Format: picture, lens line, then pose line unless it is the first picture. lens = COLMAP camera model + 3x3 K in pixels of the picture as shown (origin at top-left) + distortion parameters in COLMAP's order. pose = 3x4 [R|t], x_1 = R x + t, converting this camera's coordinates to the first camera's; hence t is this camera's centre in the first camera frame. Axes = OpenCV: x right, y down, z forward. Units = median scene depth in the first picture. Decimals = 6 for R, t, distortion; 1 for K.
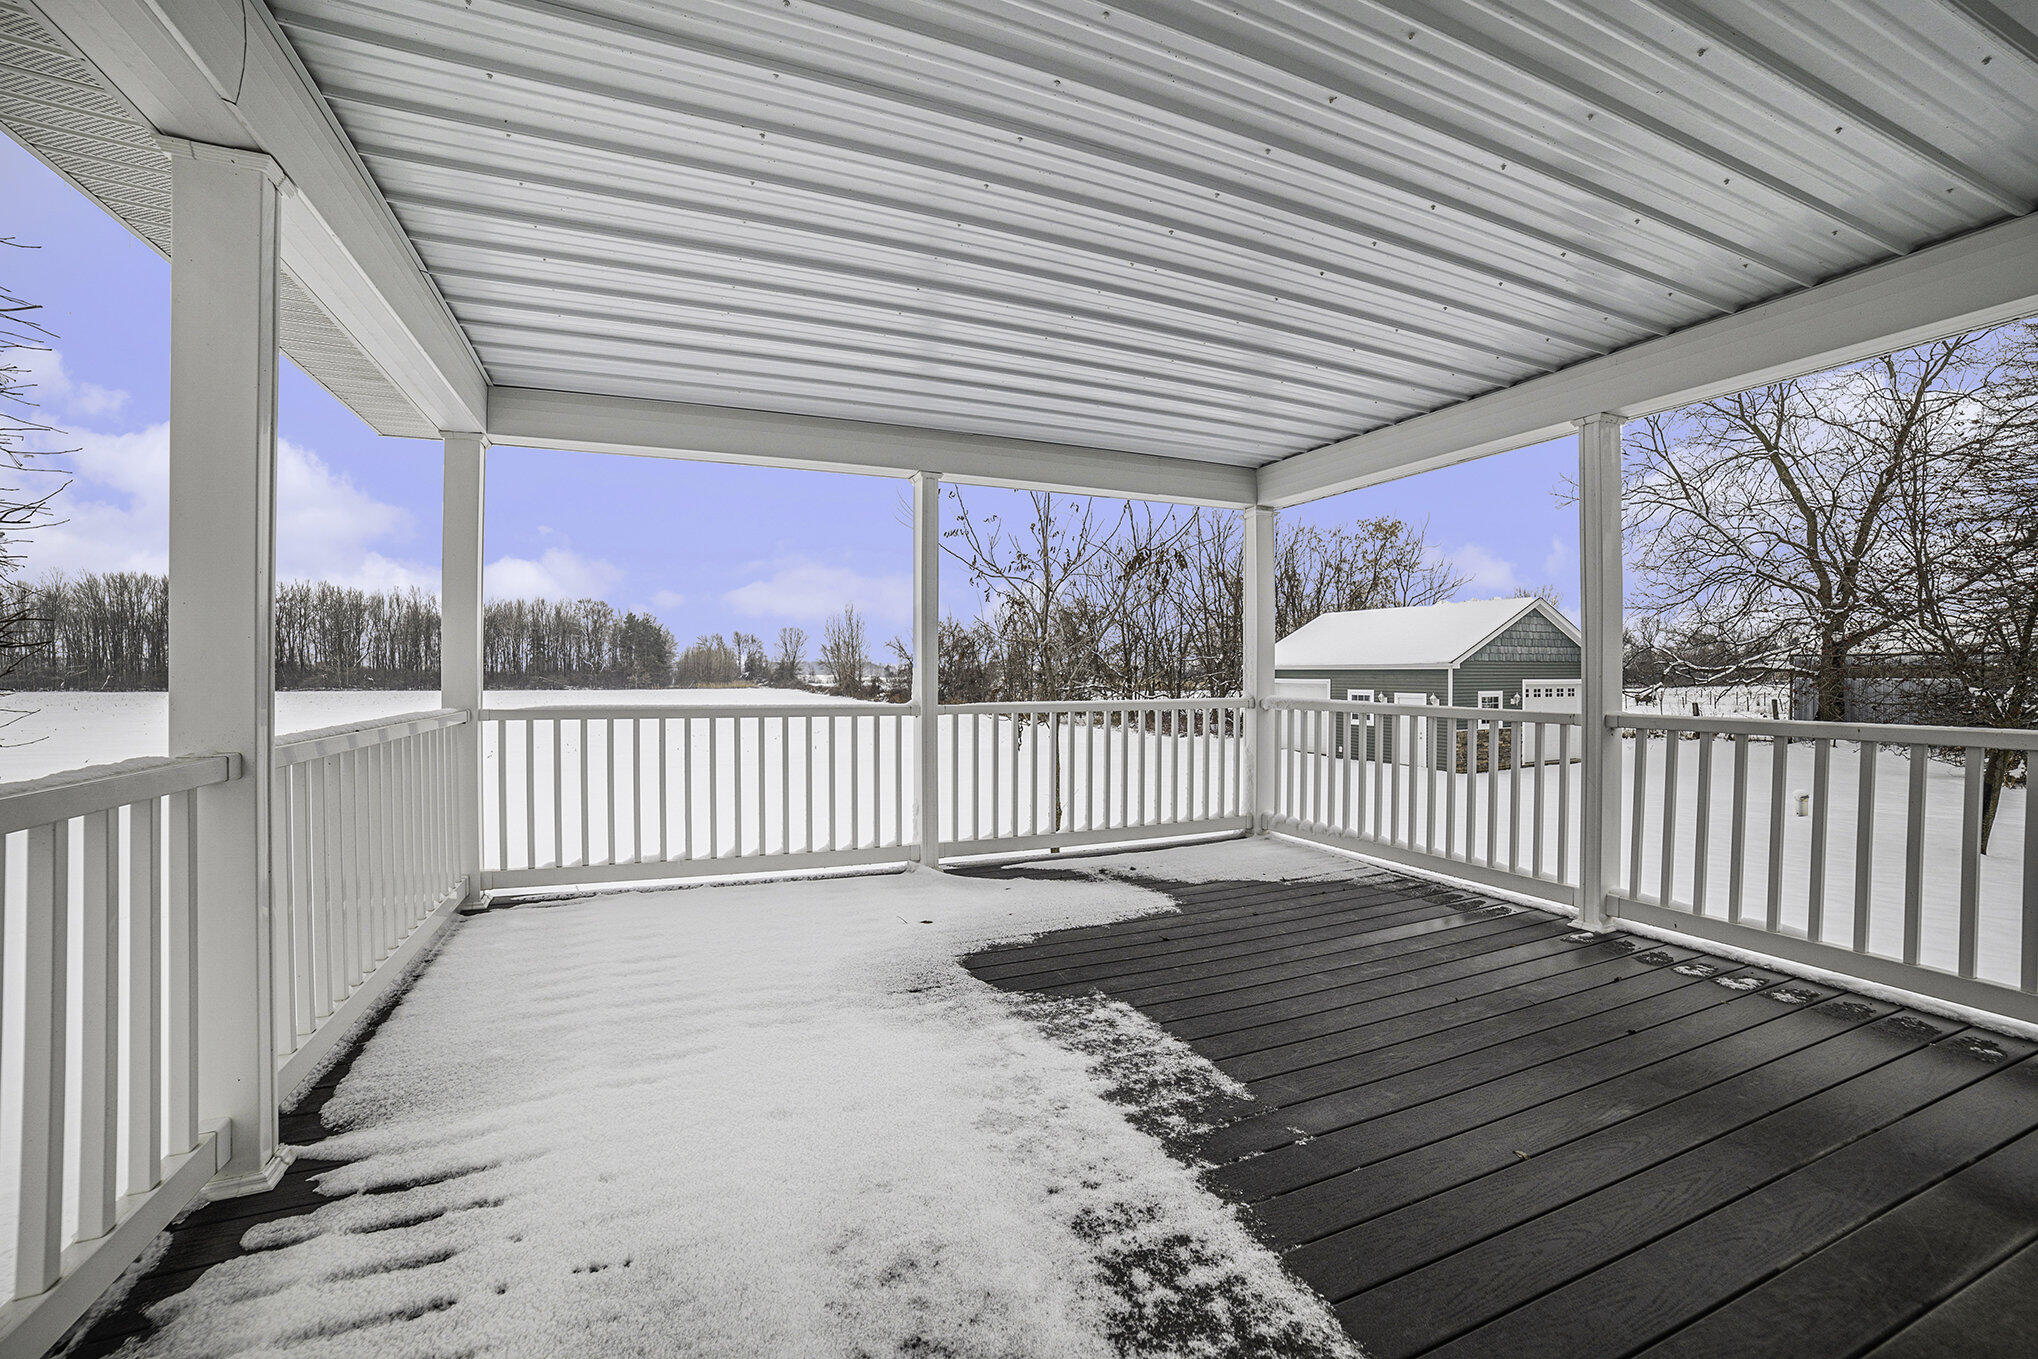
lens RADIAL K [[828.3, 0, 1015.3], [0, 828.3, 679.0], [0, 0, 1]] dist [-0.092115, 0.027550]
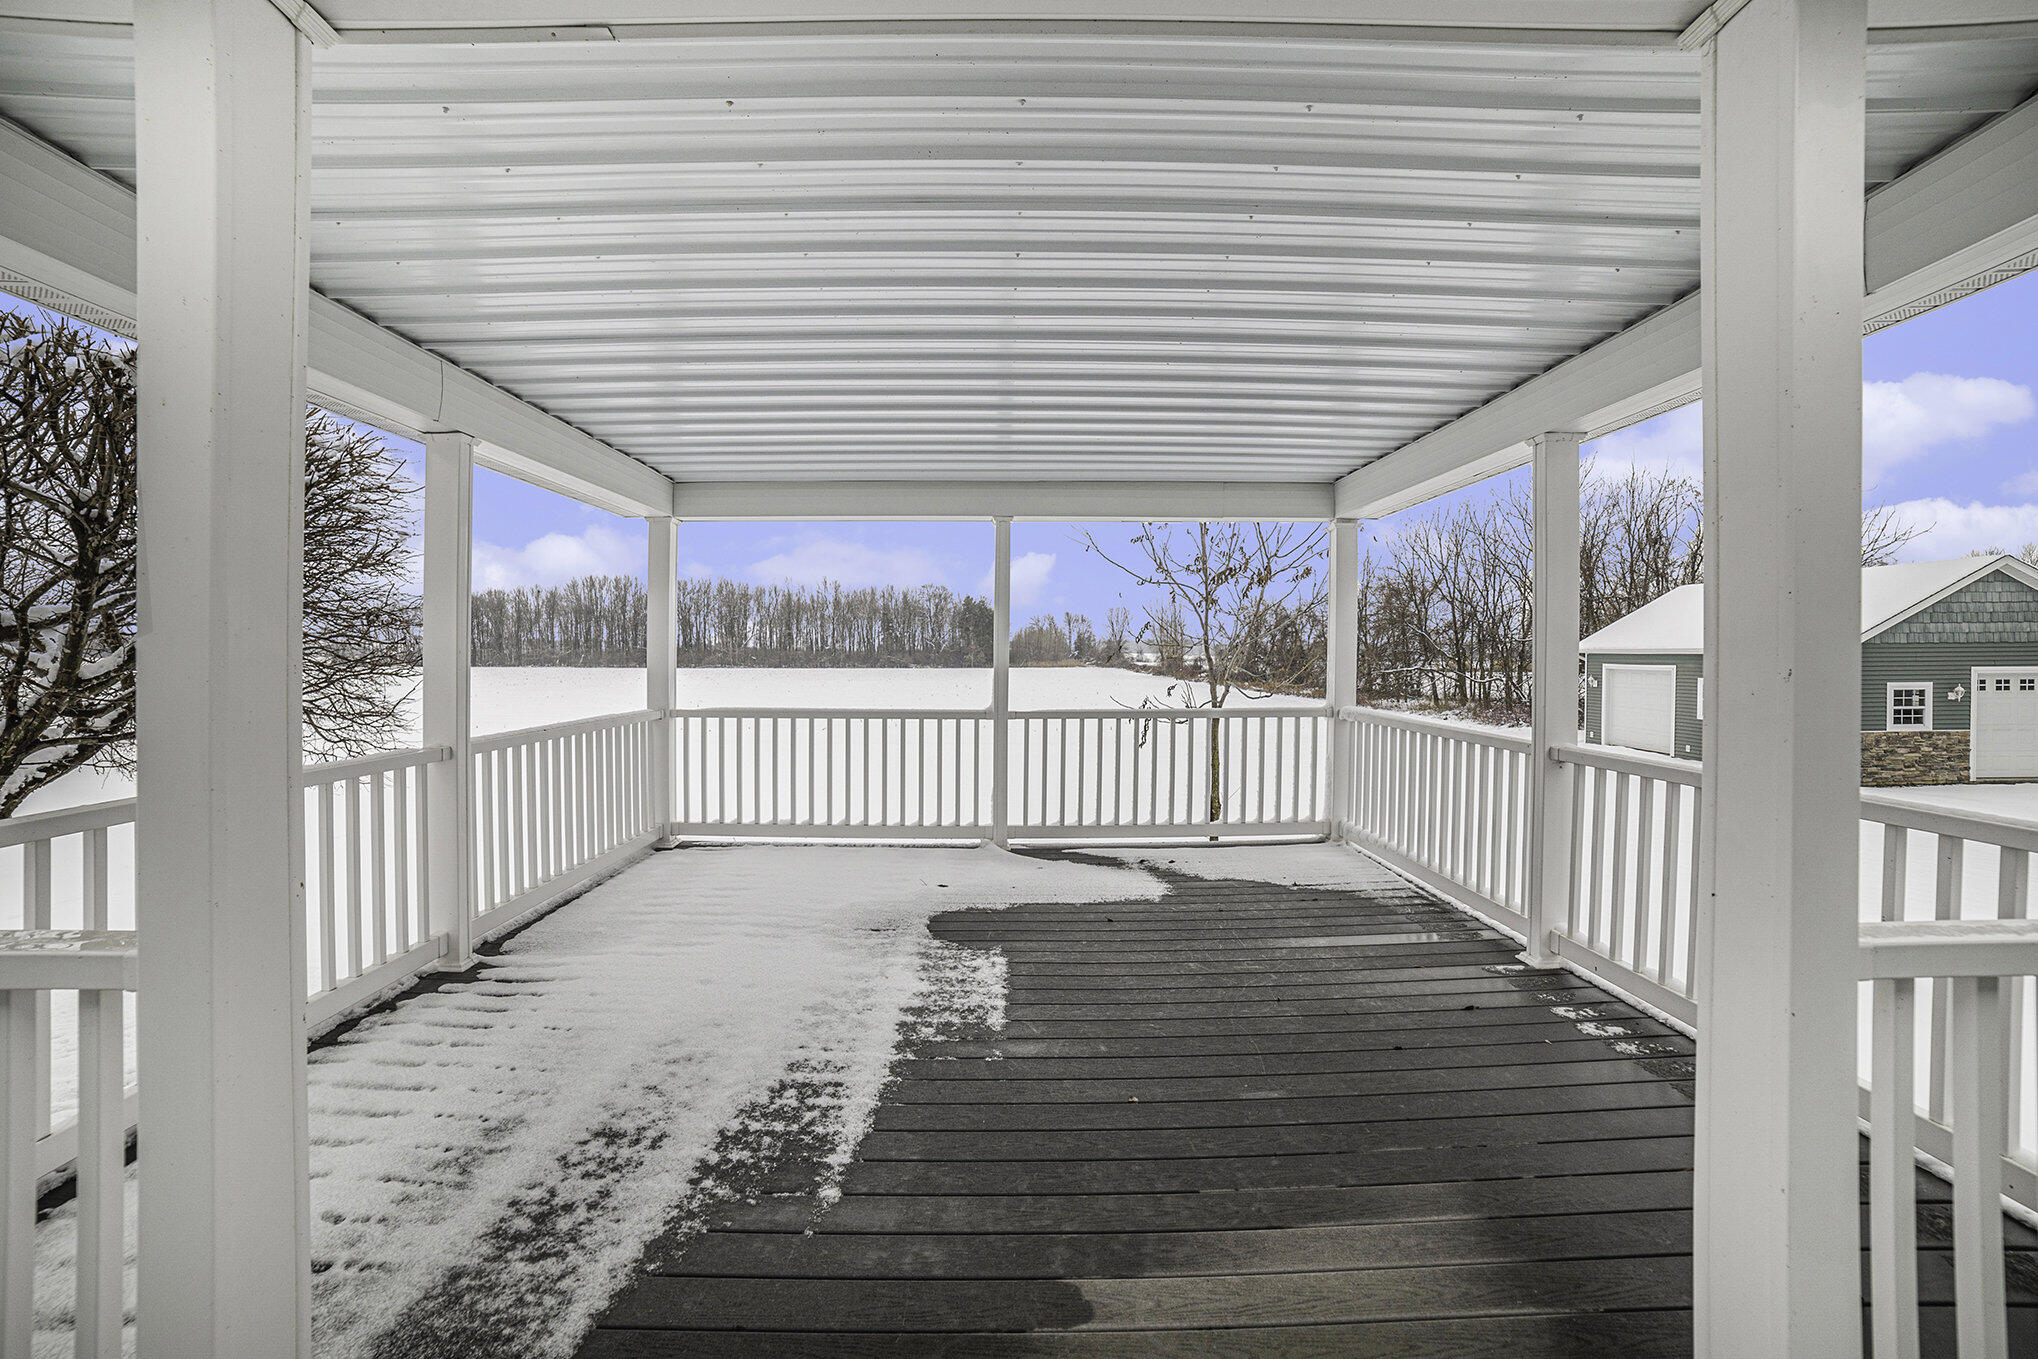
lens RADIAL K [[837.2, 0, 1023.0], [0, 837.2, 667.0], [0, 0, 1]] dist [-0.096654, 0.028692]
pose [[0.928174, 0.004487, -0.372120, 0.571949], [-0.000256, 0.999935, 0.011418, -0.069888], [0.372147, -0.010502, 0.928114, -0.176254]]
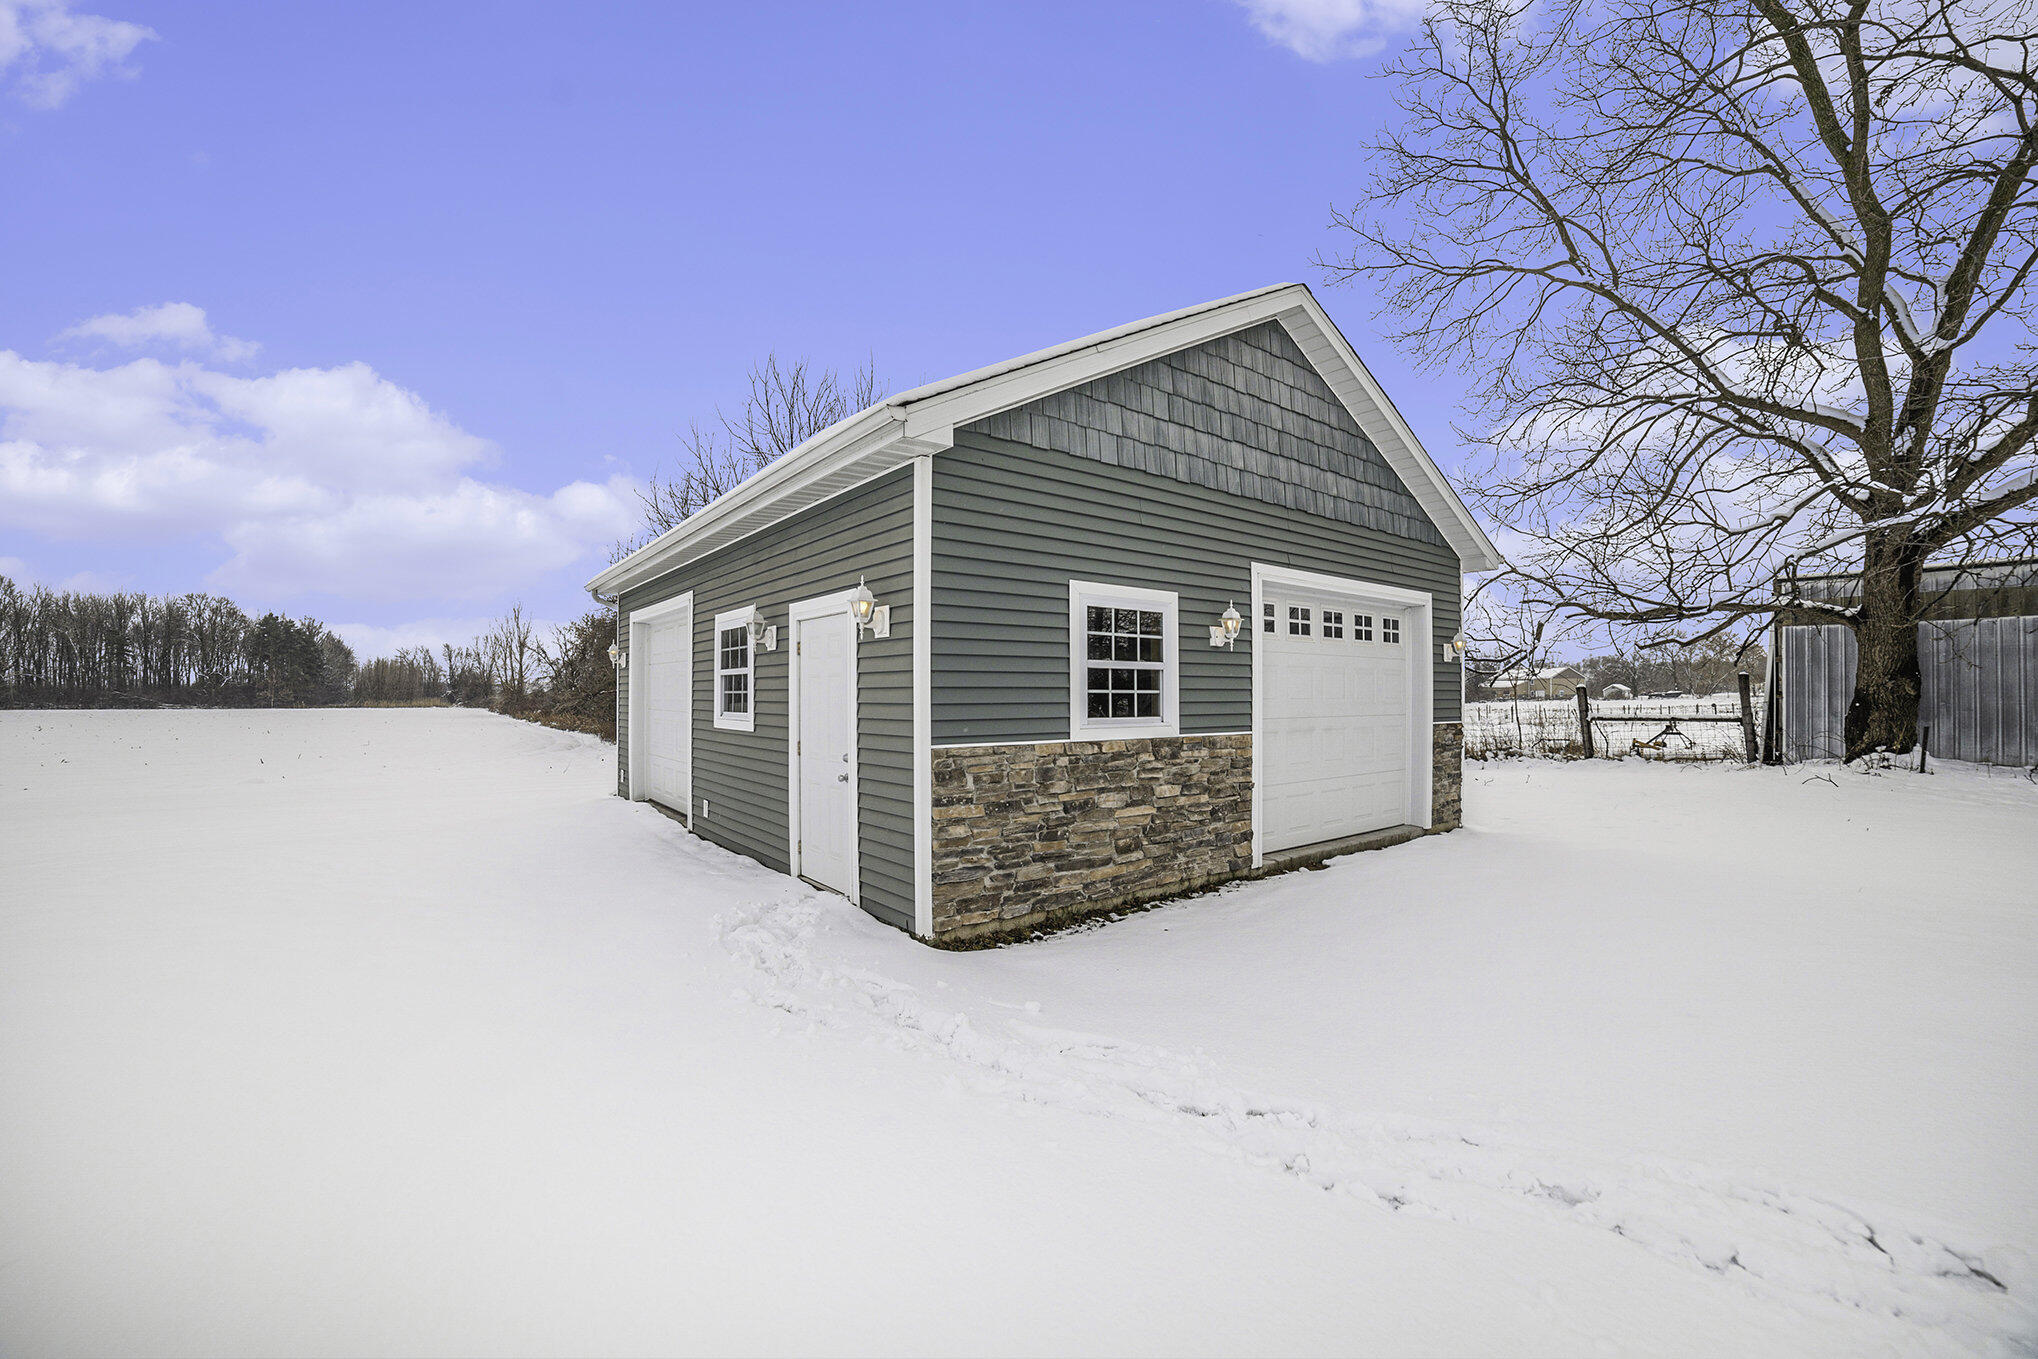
lens RADIAL K [[828.3, 0, 1015.3], [0, 828.3, 679.0], [0, 0, 1]] dist [-0.092115, 0.027550]
pose [[0.969020, 0.007405, 0.246869, 4.180829], [-0.000301, 0.999585, -0.028798, 0.439249], [-0.246980, 0.027832, 0.968621, 6.433252]]
